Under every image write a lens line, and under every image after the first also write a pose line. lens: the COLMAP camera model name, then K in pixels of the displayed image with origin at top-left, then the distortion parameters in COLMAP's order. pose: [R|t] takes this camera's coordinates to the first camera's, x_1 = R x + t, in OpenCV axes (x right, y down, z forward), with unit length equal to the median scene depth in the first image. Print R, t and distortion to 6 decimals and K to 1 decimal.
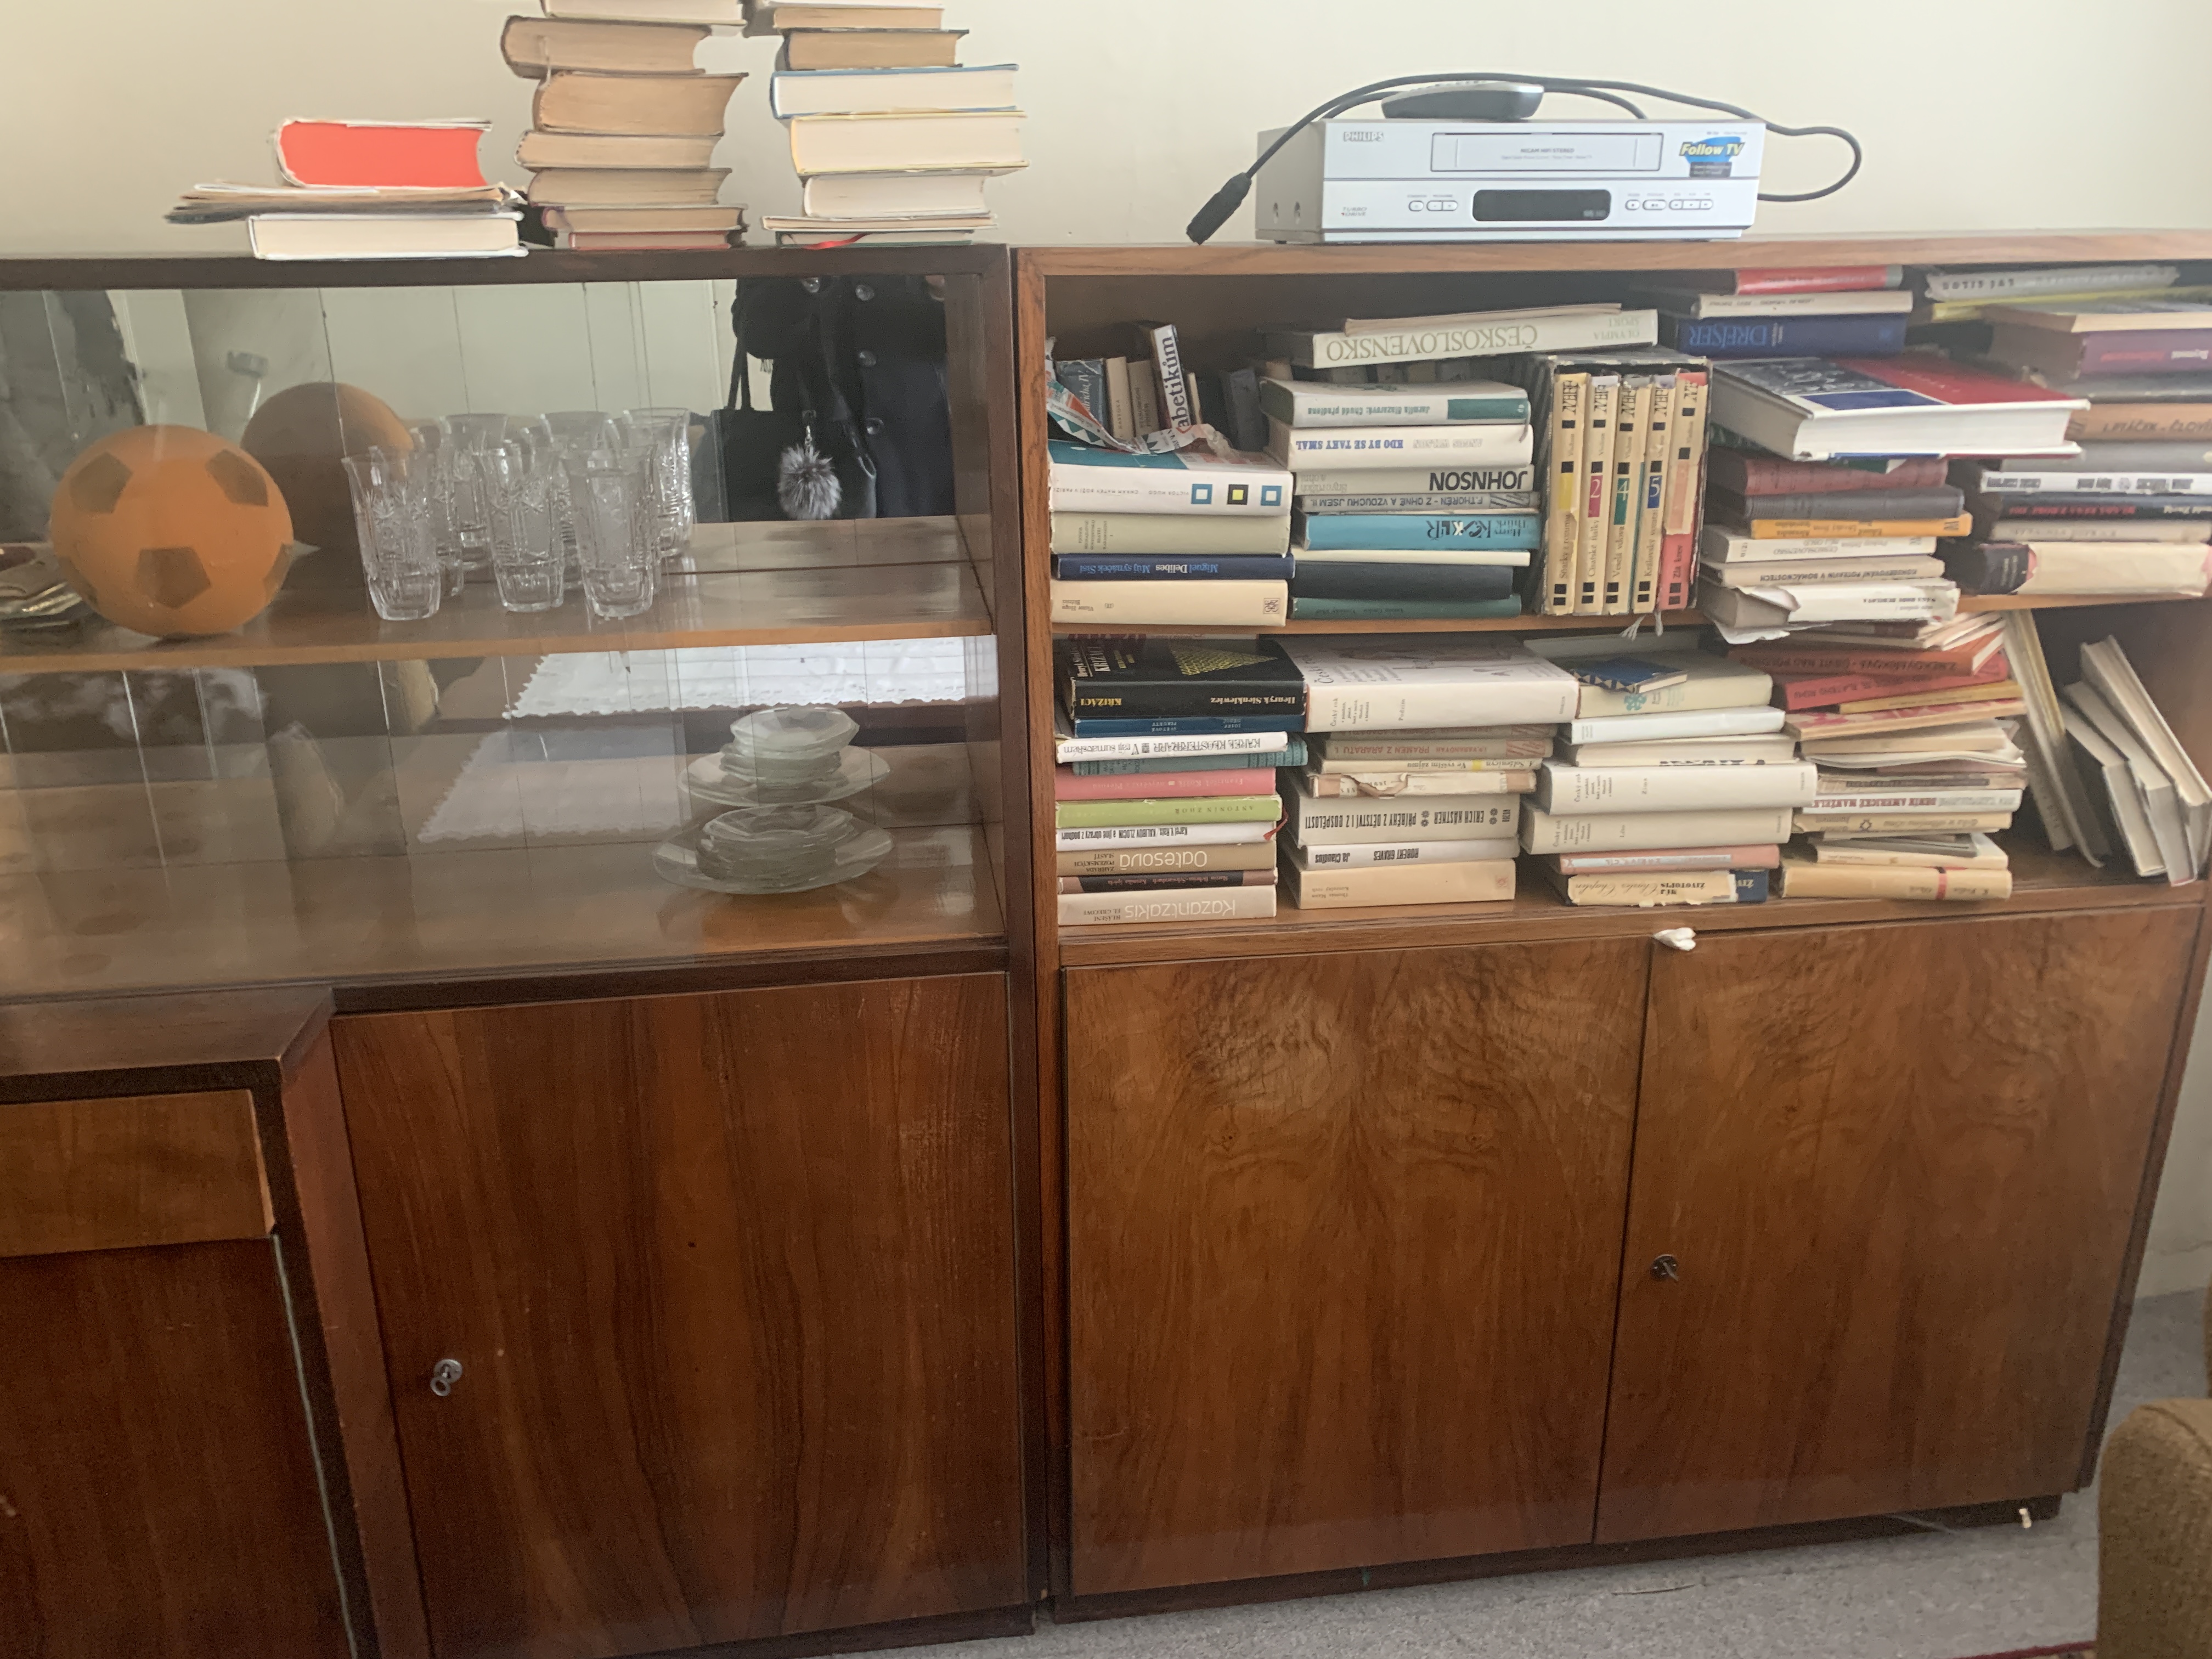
lens RADIAL K [[1774.2, 0, 1106.0], [0, 1774.2, 829.5], [0, 0, 1]] dist [0.024465, -0.008562]
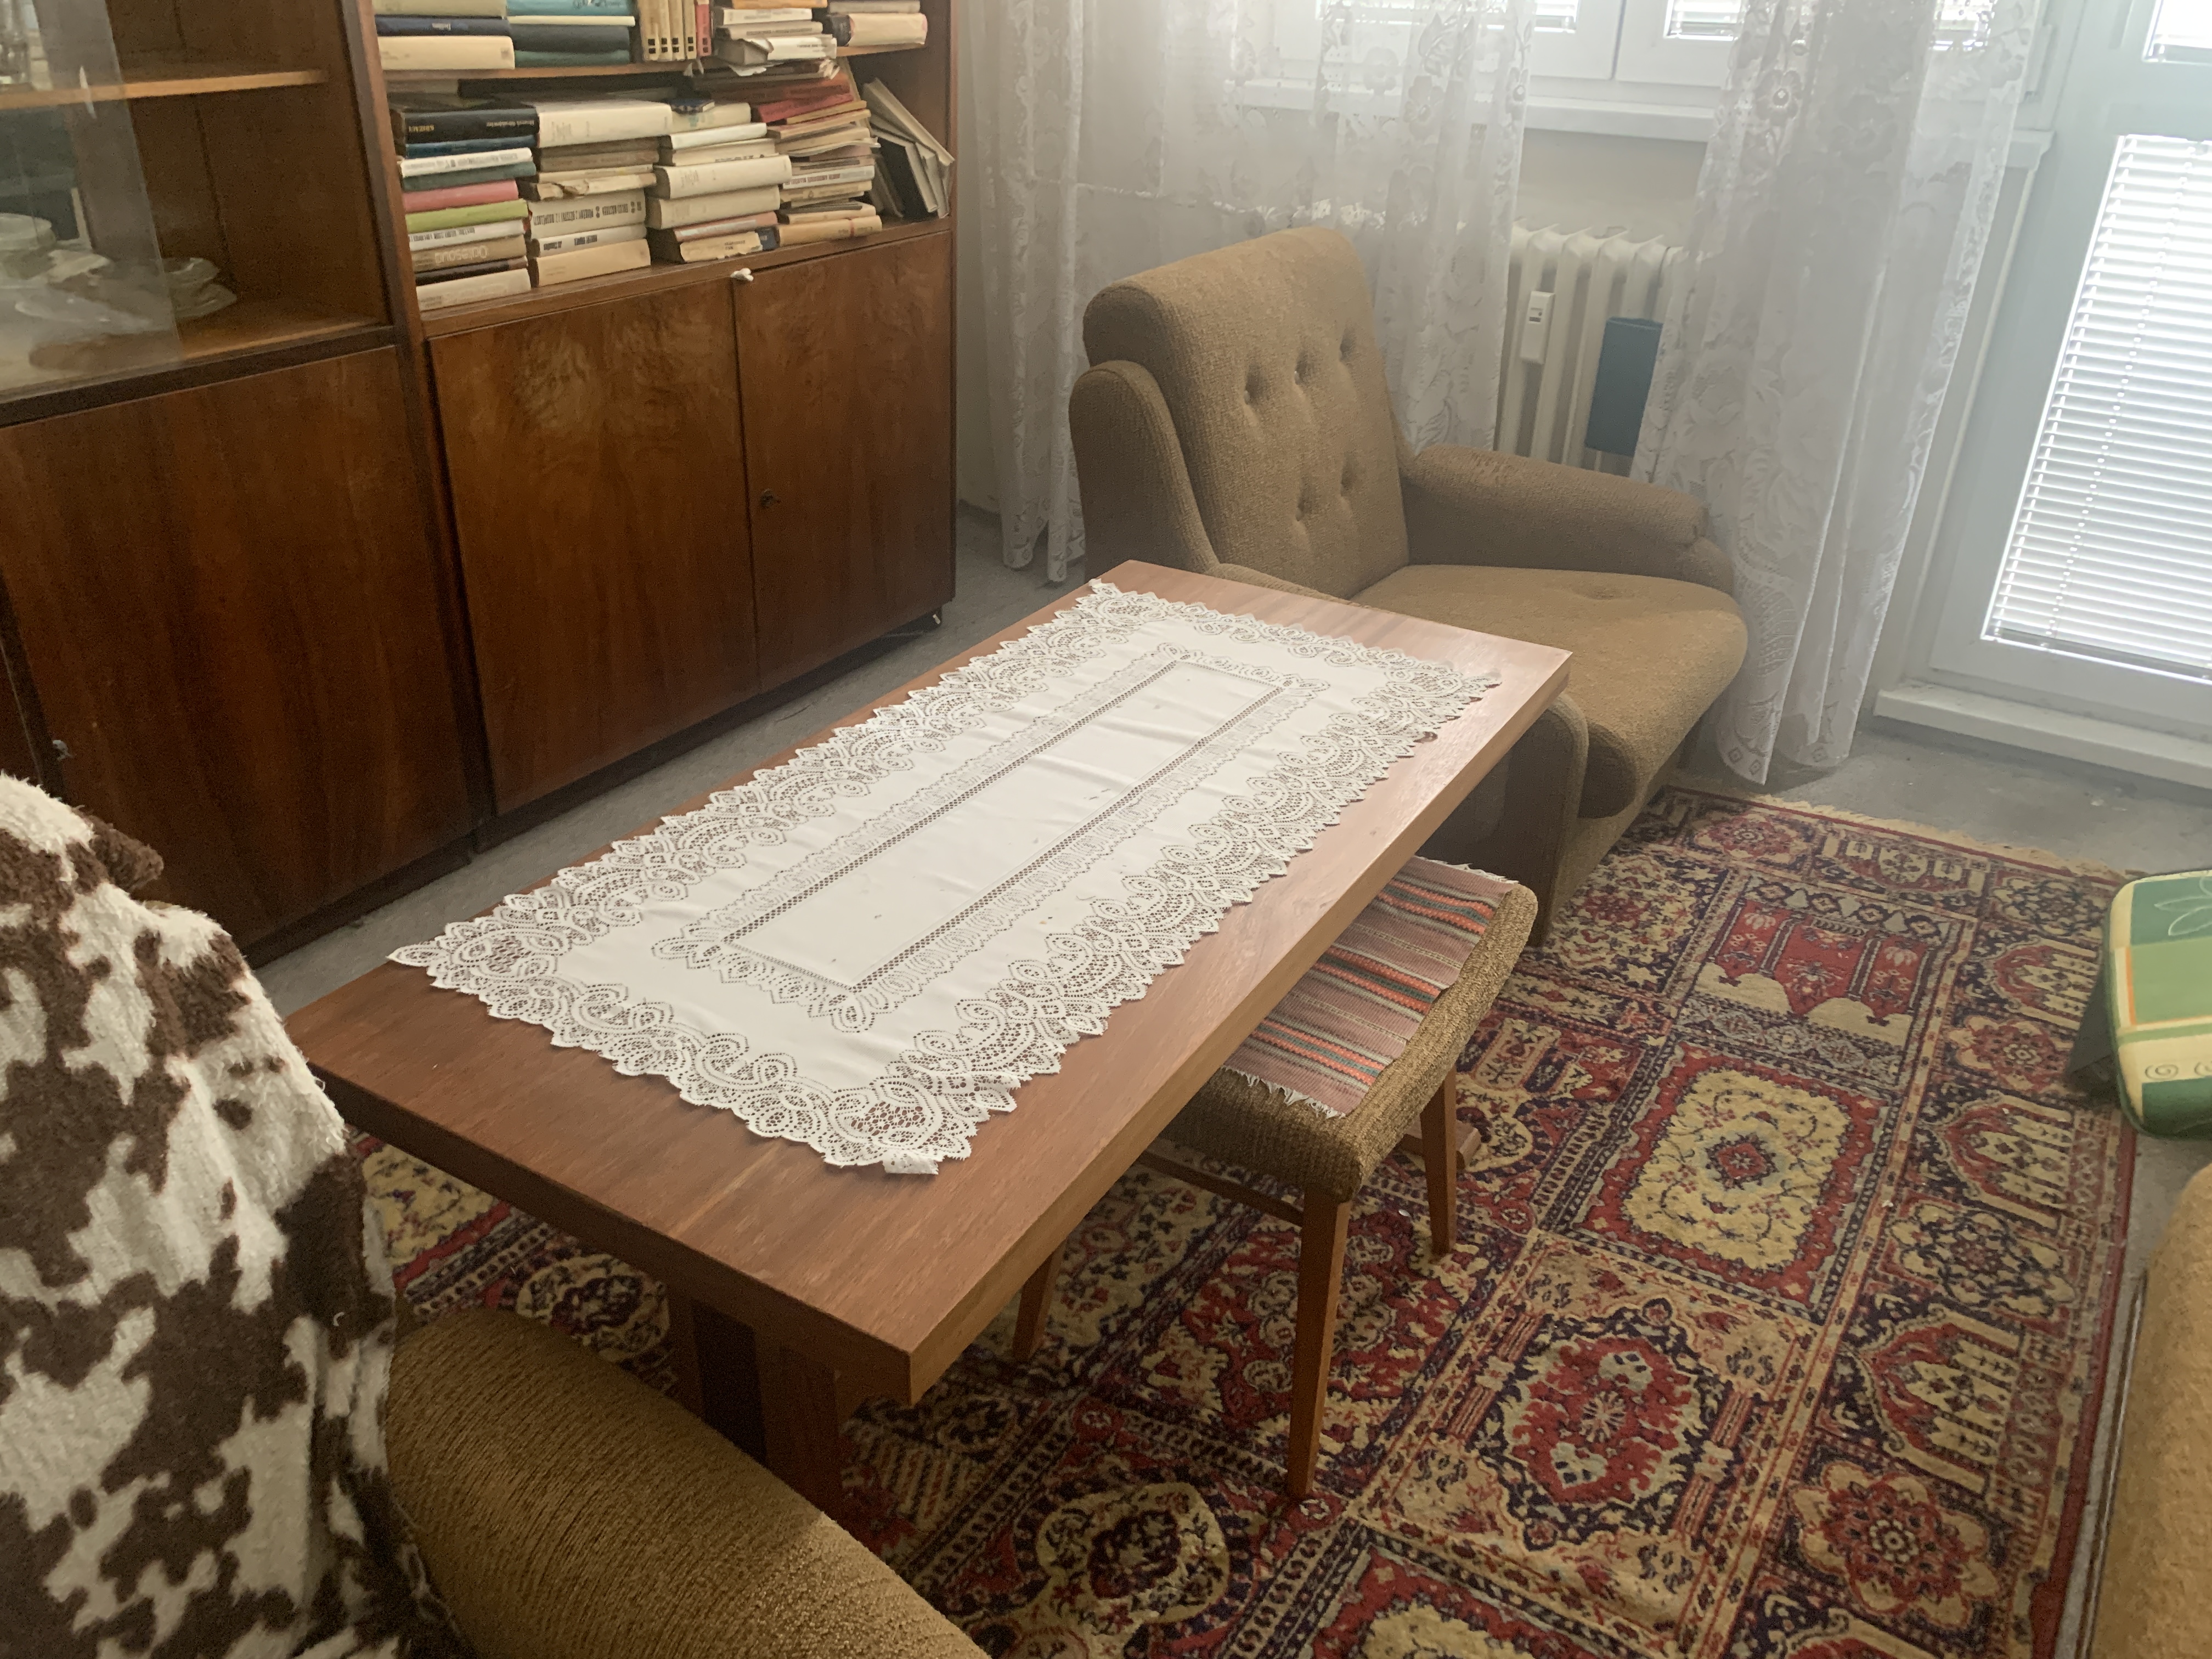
lens RADIAL K [[1774.2, 0, 1106.0], [0, 1774.2, 829.5], [0, 0, 1]] dist [0.024465, -0.008562]
pose [[0.638122, -0.334662, 0.693399, -0.785113], [0.216835, 0.942255, 0.255221, 0.198356], [-0.738771, -0.012509, 0.673840, -0.366746]]
